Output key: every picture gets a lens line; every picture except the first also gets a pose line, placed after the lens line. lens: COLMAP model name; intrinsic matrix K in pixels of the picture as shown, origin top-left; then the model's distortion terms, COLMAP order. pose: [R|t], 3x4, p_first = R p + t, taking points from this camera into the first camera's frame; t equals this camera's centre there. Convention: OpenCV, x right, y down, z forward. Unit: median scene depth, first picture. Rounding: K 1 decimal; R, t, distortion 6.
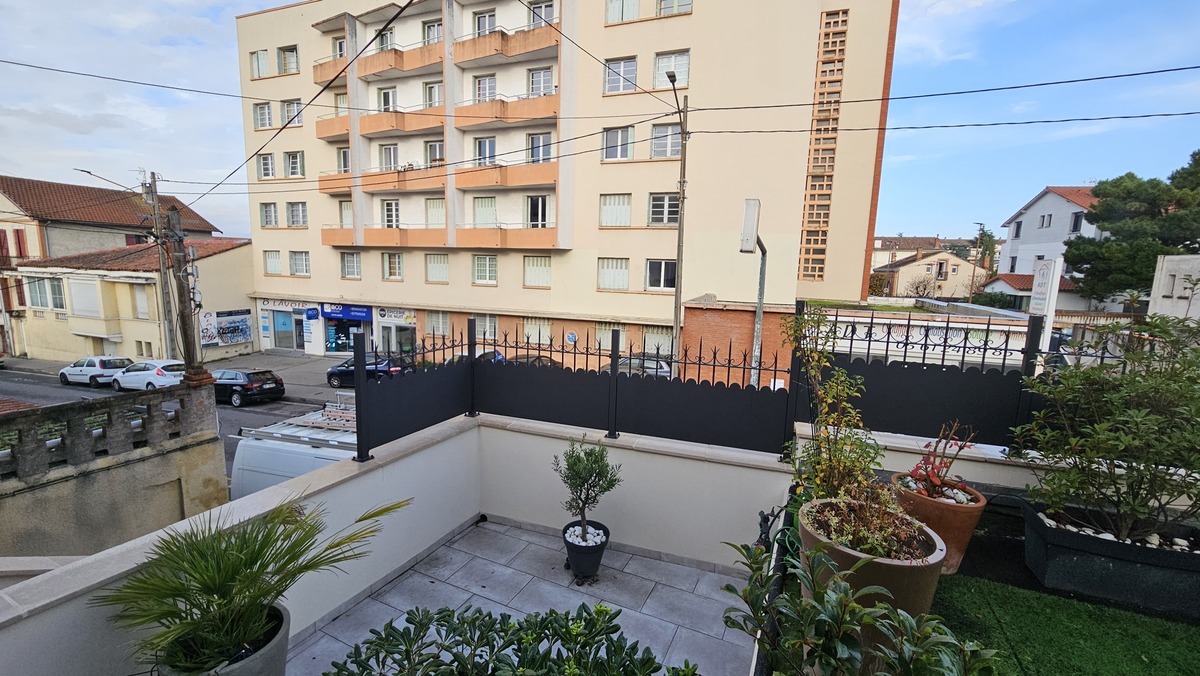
lens RADIAL K [[468.2, 0, 556.2], [0, 468.2, 330.3], [0, 0, 1]] dist [-0.001911, 0.000350]
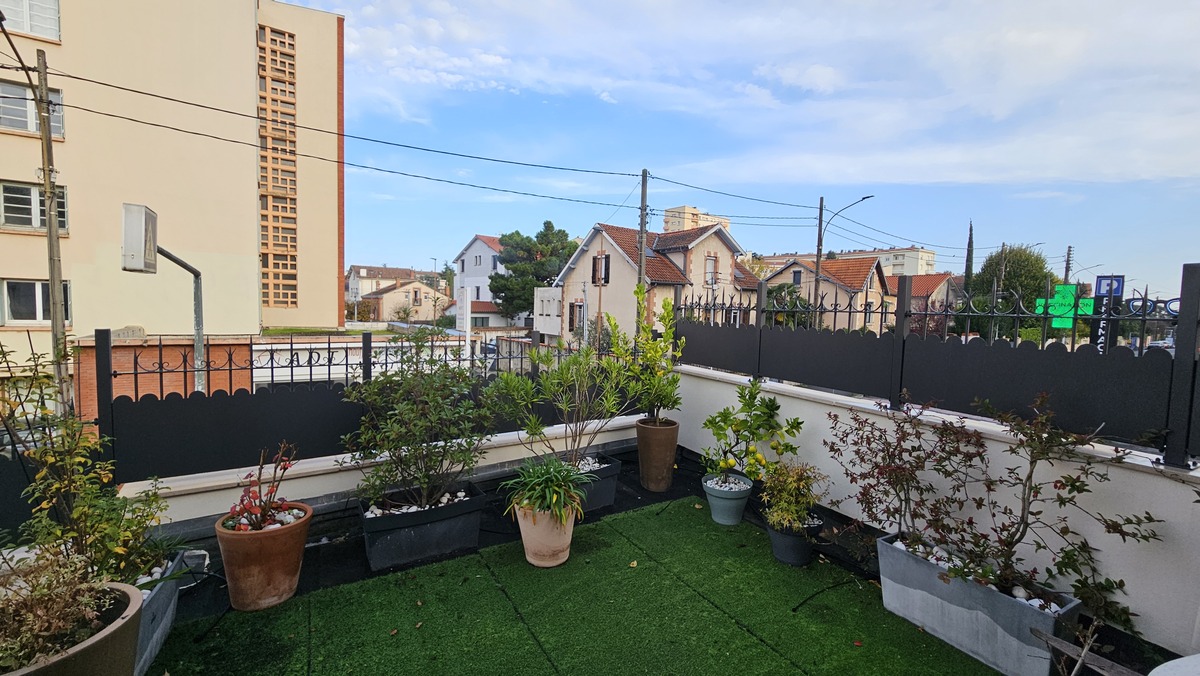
lens RADIAL K [[468.2, 0, 597.0], [0, 468.2, 336.3], [0, 0, 1]] dist [-0.001911, 0.000350]
pose [[0.611469, -0.060620, 0.788943, 0.199070], [0.100030, 0.994984, -0.001076, 0.015126], [-0.784921, 0.079576, 0.614465, -0.062069]]
